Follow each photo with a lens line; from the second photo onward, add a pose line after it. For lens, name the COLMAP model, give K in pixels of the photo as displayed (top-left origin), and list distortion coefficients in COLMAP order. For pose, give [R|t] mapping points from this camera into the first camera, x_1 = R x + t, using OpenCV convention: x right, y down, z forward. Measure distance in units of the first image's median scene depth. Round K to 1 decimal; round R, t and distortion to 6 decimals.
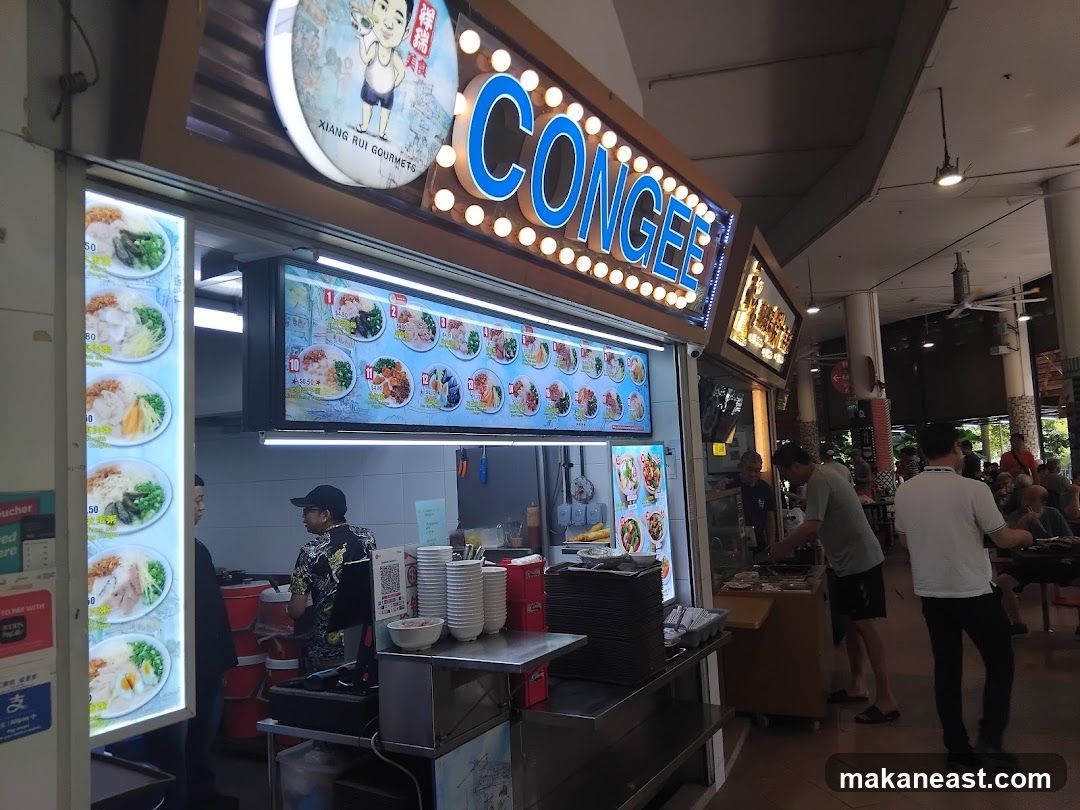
lens RADIAL K [[804.8, 0, 568.5], [0, 804.8, 403.0], [0, 0, 1]] dist [0.000968, -0.006400]
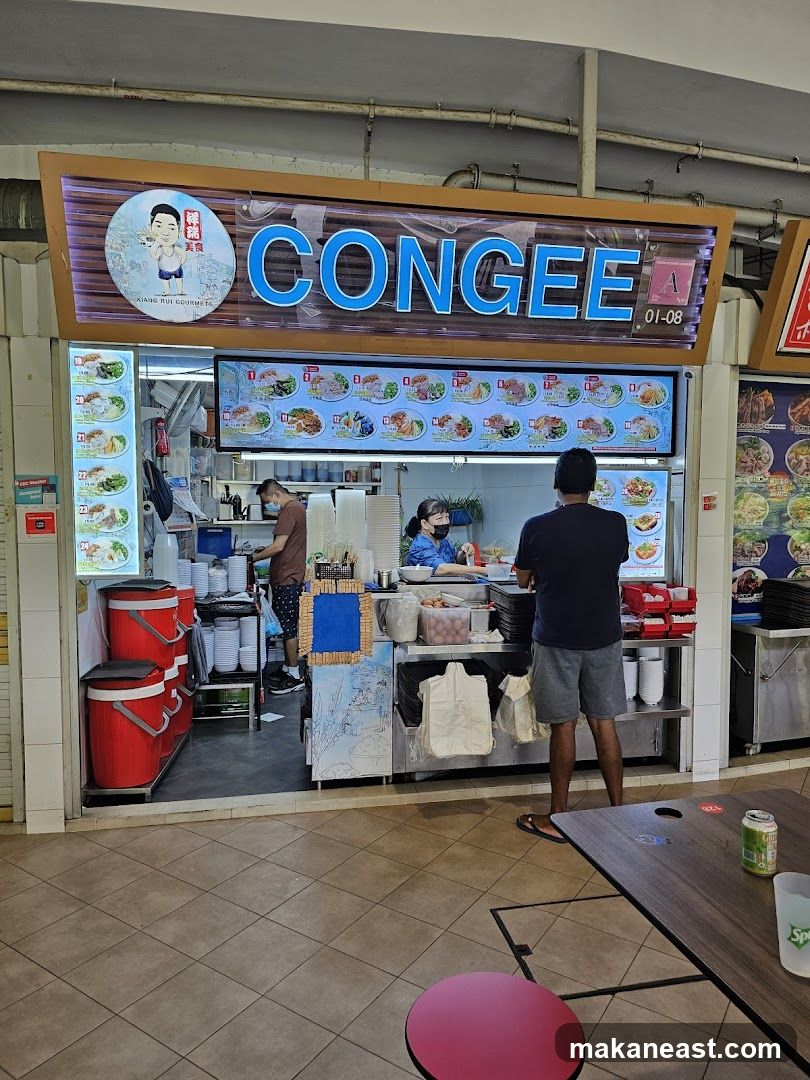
lens RADIAL K [[761.2, 0, 416.1], [0, 761.2, 548.1], [0, 0, 1]] dist [0.052796, -0.007214]
pose [[0.642629, 0.097486, -0.759951, 1.310367], [0.027123, 0.988356, 0.149722, 0.001354], [0.765698, -0.116828, 0.632502, 0.182683]]
